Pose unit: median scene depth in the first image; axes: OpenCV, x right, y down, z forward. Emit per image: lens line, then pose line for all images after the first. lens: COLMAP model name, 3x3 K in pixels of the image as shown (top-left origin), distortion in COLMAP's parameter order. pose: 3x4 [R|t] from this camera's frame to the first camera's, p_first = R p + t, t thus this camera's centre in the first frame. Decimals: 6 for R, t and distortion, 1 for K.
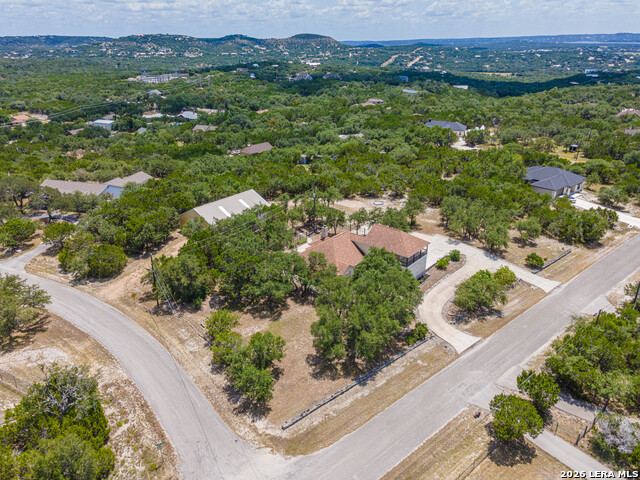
lens RADIAL K [[459.4, 0, 317.1], [0, 459.4, 240.2], [0, 0, 1]] dist [0.044974, -0.002675]
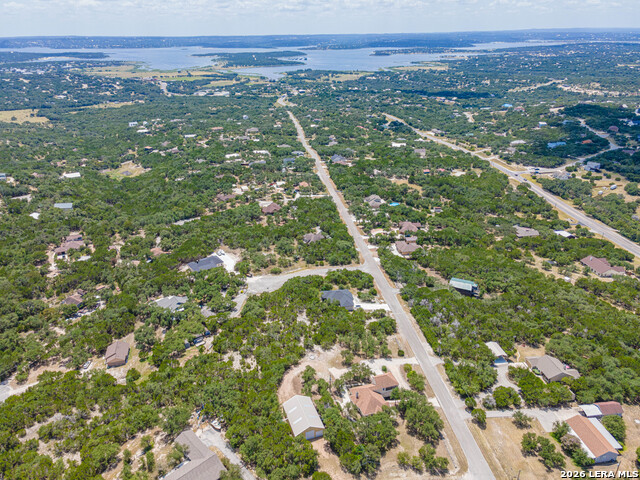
lens RADIAL K [[459.4, 0, 316.3], [0, 459.4, 238.7], [0, 0, 1]] dist [0.044974, -0.002675]
pose [[0.542181, -0.335119, 0.770542, -1.922251], [0.337862, 0.926576, 0.165249, -1.419661], [-0.769343, 0.170741, 0.615596, -0.325460]]
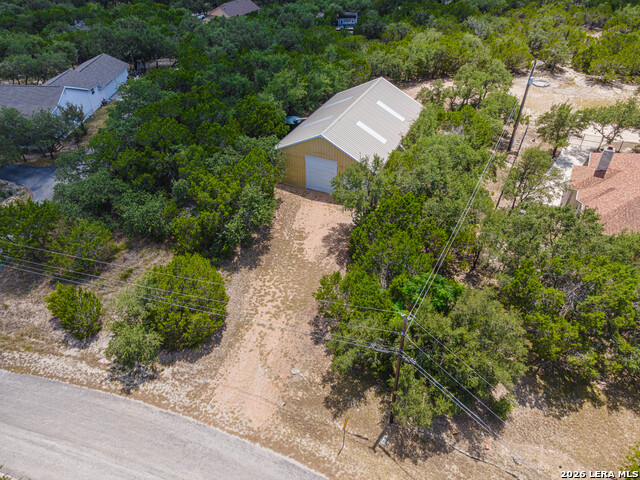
lens RADIAL K [[459.4, 0, 316.9], [0, 459.4, 241.0], [0, 0, 1]] dist [0.044974, -0.002675]
pose [[0.977880, -0.131464, 0.162689, -0.498247], [0.085582, 0.961185, 0.262295, -0.119270], [-0.190856, -0.242569, 0.951175, 0.765146]]
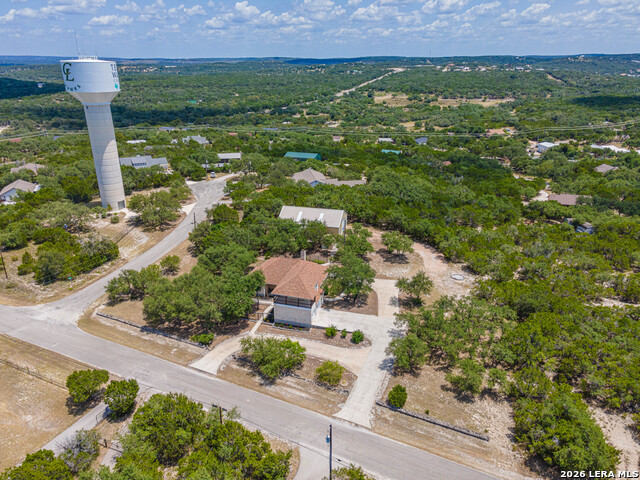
lens RADIAL K [[459.4, 0, 321.5], [0, 459.4, 240.2], [0, 0, 1]] dist [0.044974, -0.002675]
pose [[0.404992, 0.347526, -0.845699, 1.305862], [-0.370888, 0.907875, 0.195463, -0.385897], [0.835717, 0.234499, 0.496575, 0.630136]]
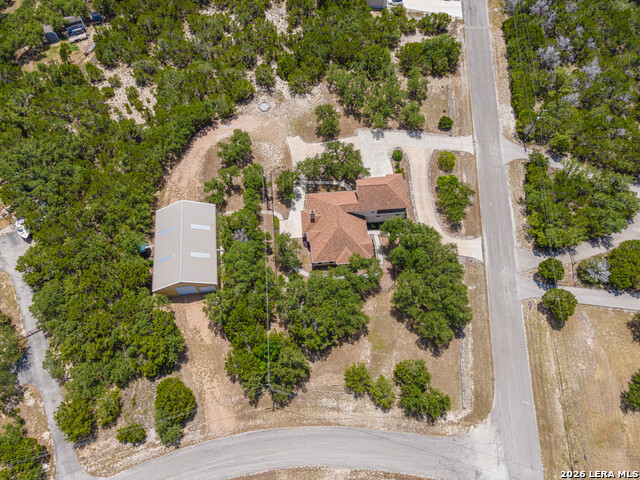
lens RADIAL K [[459.4, 0, 316.1], [0, 459.4, 236.5], [0, 0, 1]] dist [0.044974, -0.002675]
pose [[0.711243, -0.620010, 0.331240, -0.444794], [0.286980, 0.686269, 0.668339, -0.855939], [-0.641697, -0.380292, 0.666035, 0.436511]]
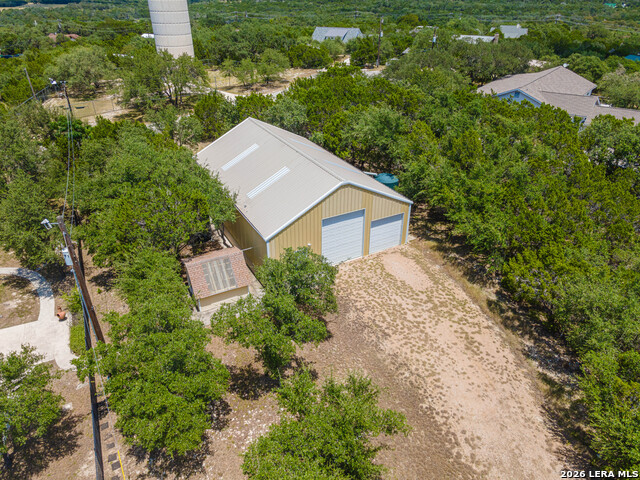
lens RADIAL K [[459.4, 0, 320.8], [0, 459.4, 240.5], [0, 0, 1]] dist [0.044974, -0.002675]
pose [[-0.411365, 0.451202, -0.791957, 0.154537], [-0.363880, 0.715338, 0.596559, -0.380527], [0.835685, 0.533581, -0.130082, 1.638934]]
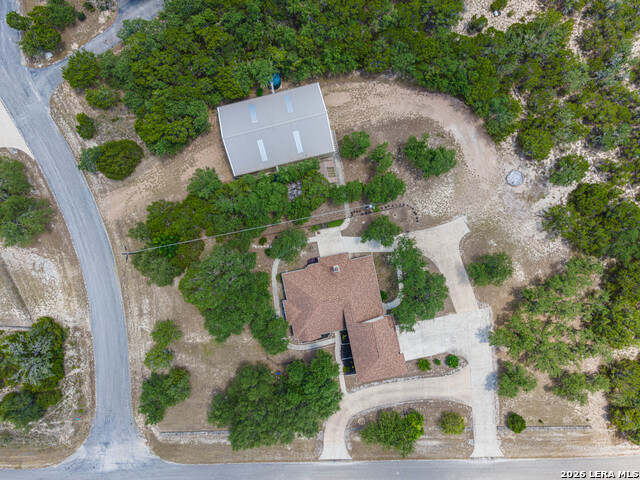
lens RADIAL K [[459.4, 0, 320.2], [0, 459.4, 239.9], [0, 0, 1]] dist [0.044974, -0.002675]
pose [[0.782608, 0.622471, 0.007437, -0.059058], [-0.252531, 0.306531, 0.917751, -1.050948], [0.568993, -0.720117, 0.397087, 0.931198]]
